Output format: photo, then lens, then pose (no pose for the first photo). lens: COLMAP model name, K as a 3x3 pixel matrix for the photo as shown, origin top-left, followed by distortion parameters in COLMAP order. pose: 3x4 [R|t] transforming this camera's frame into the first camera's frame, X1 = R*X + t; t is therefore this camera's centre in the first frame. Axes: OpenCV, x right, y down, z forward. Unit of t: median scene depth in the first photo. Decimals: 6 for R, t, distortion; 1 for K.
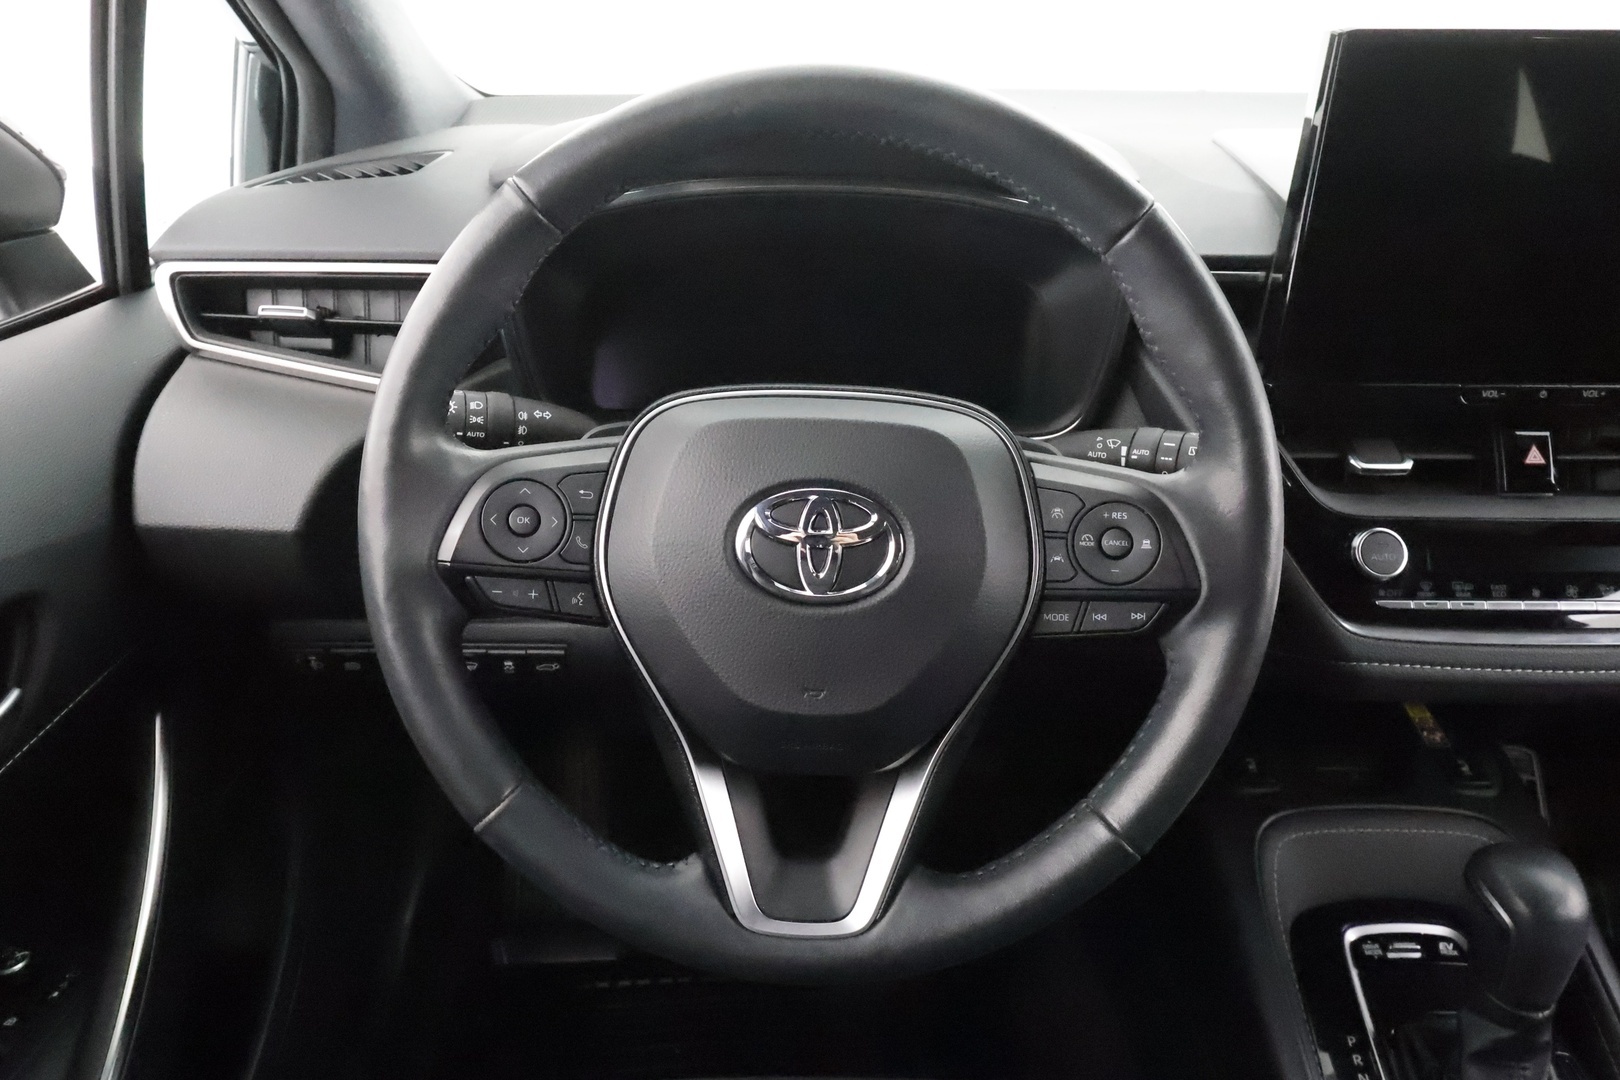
lens RADIAL K [[1164.1, 0, 810.4], [0, 1164.1, 539.4], [0, 0, 1]] dist [-0.015997, 0.002109]
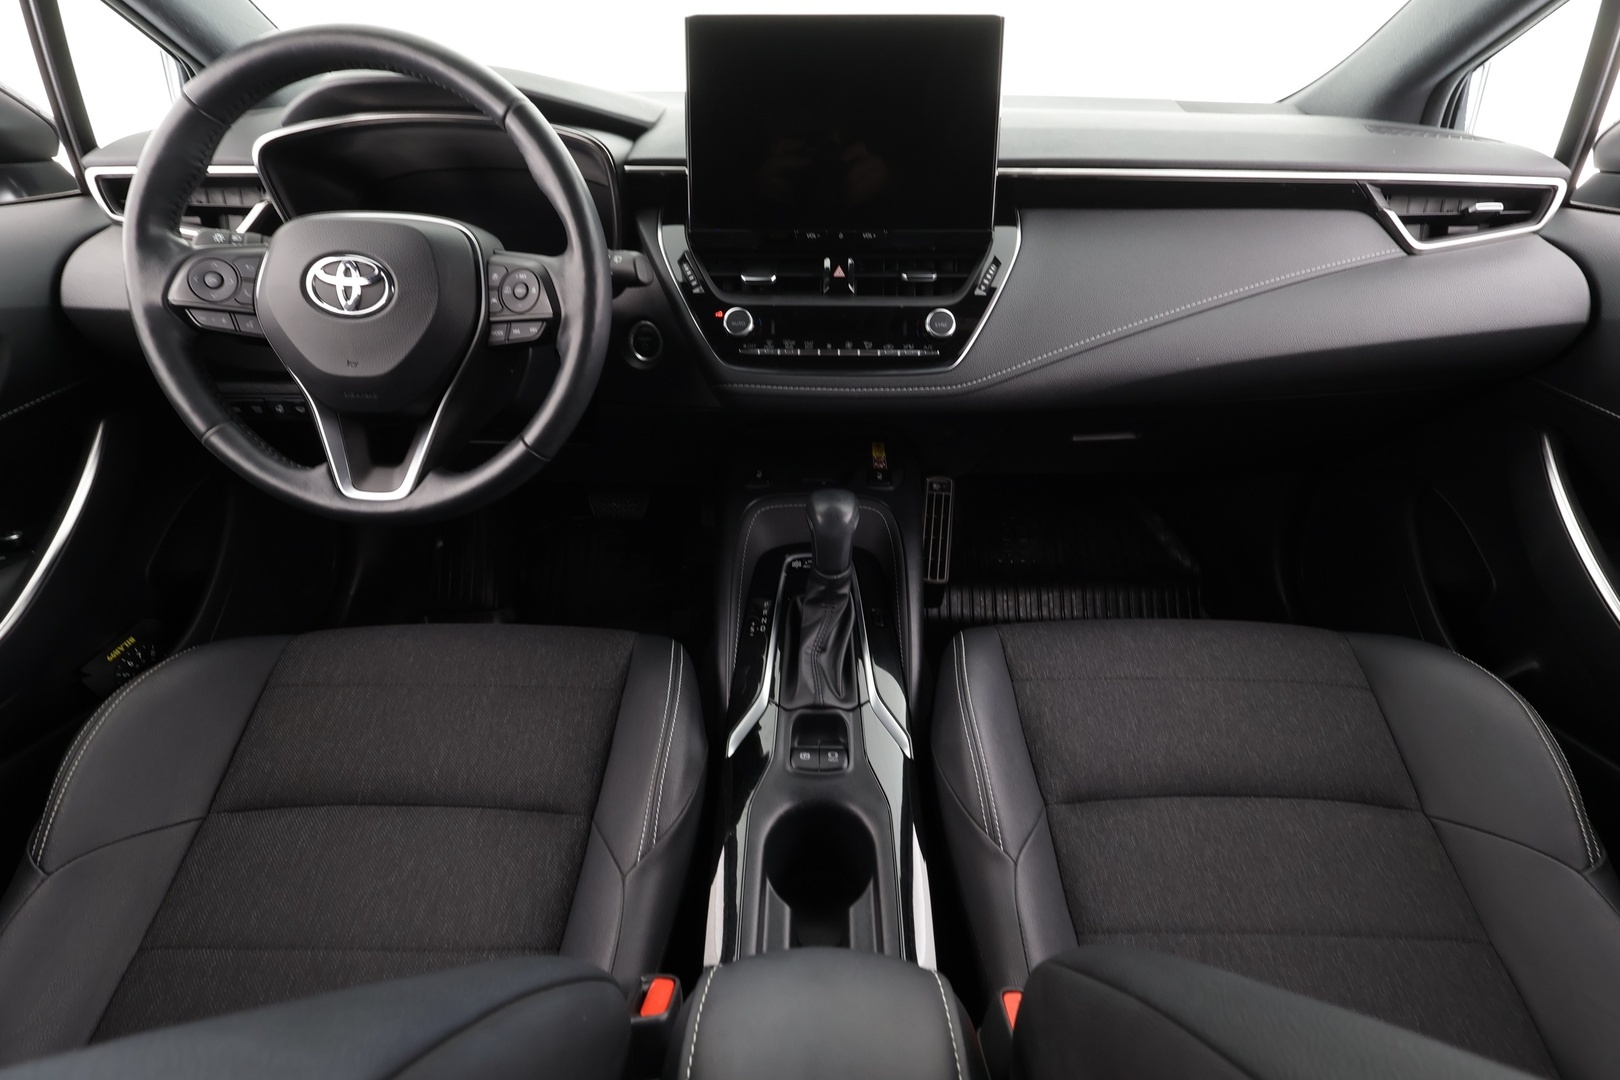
lens RADIAL K [[735.6, 0, 801.4], [0, 735.6, 531.6], [0, 0, 1]] dist [-0.017178, -0.000130]
pose [[0.999984, 0.004162, -0.003819, 0.710358], [-0.003761, 0.995023, 0.099574, 0.266525], [0.004215, -0.099558, 0.995023, -0.215074]]
